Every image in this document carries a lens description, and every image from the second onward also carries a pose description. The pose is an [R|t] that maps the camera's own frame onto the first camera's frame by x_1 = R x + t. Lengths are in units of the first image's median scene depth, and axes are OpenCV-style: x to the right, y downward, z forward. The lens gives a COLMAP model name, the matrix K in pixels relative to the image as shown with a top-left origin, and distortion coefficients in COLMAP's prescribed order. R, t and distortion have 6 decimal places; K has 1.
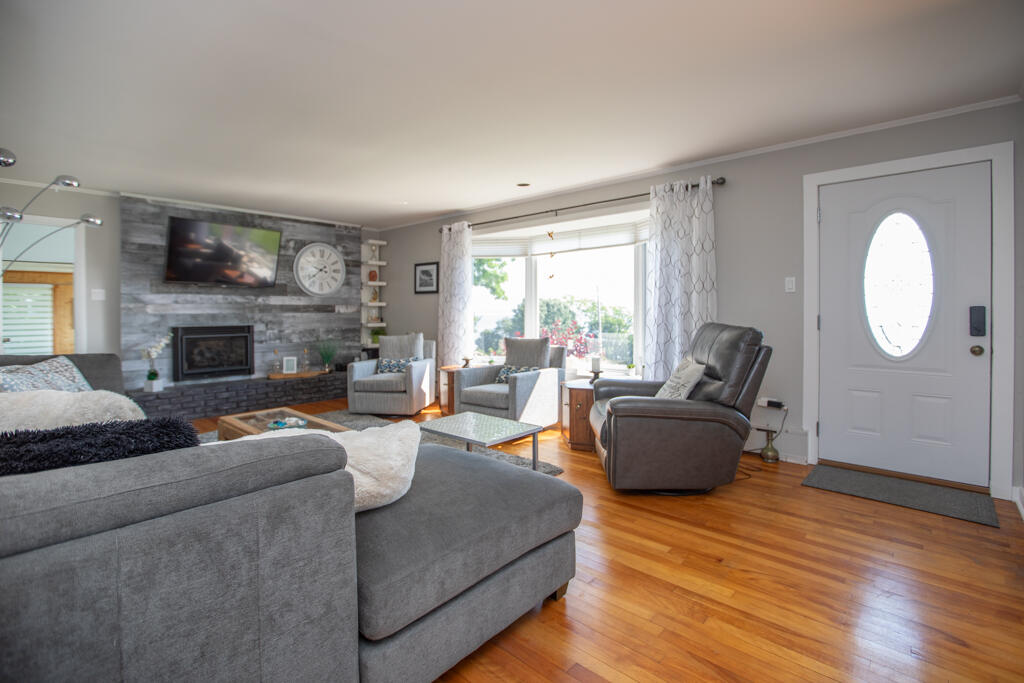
lens RADIAL K [[482.2, 0, 502.7], [0, 482.2, 311.9], [0, 0, 1]] dist [-0.034566, 0.010920]
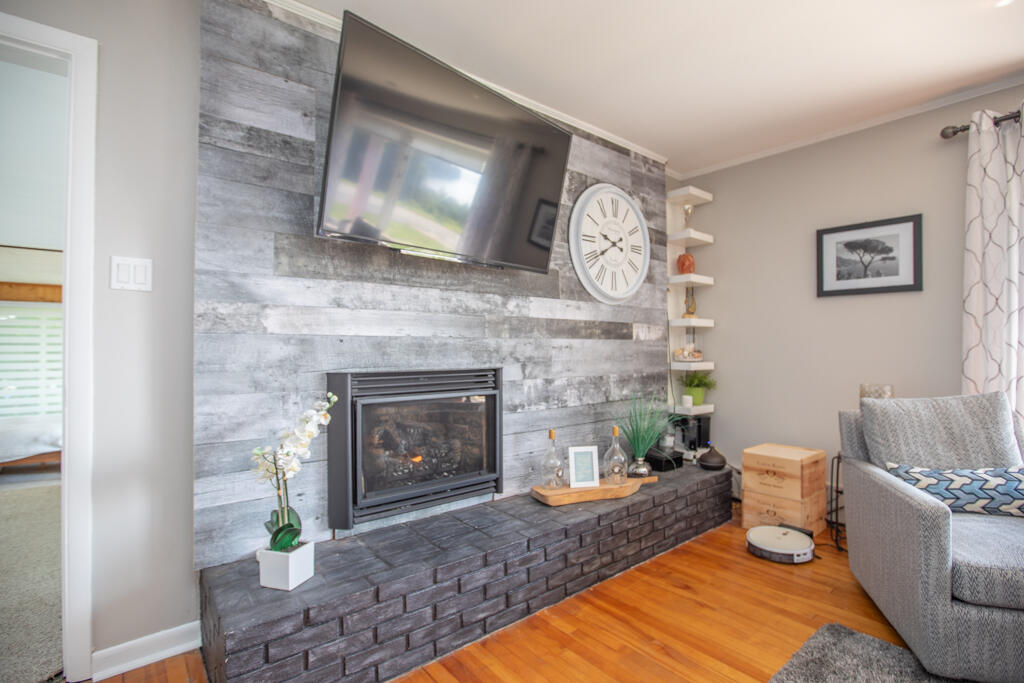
lens RADIAL K [[482.2, 0, 495.1], [0, 482.2, 338.3], [0, 0, 1]] dist [-0.034566, 0.010920]
pose [[0.991764, -0.001890, -0.128064, -0.548244], [-0.001332, 0.999685, -0.025067, 0.015683], [0.128071, 0.025031, 0.991449, 0.688248]]
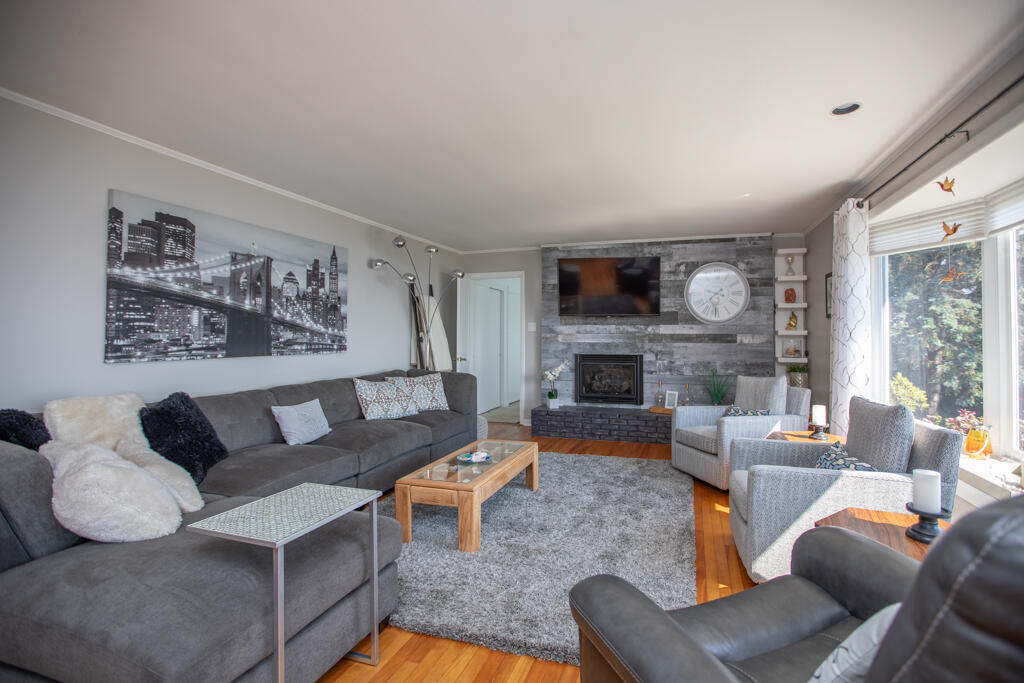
lens RADIAL K [[482.2, 0, 534.7], [0, 482.2, 319.8], [0, 0, 1]] dist [-0.034566, 0.010920]
pose [[0.435073, -0.026457, -0.900006, 0.322241], [-0.006239, 0.999456, -0.032396, -0.012673], [0.900374, 0.019710, 0.434671, 0.422134]]
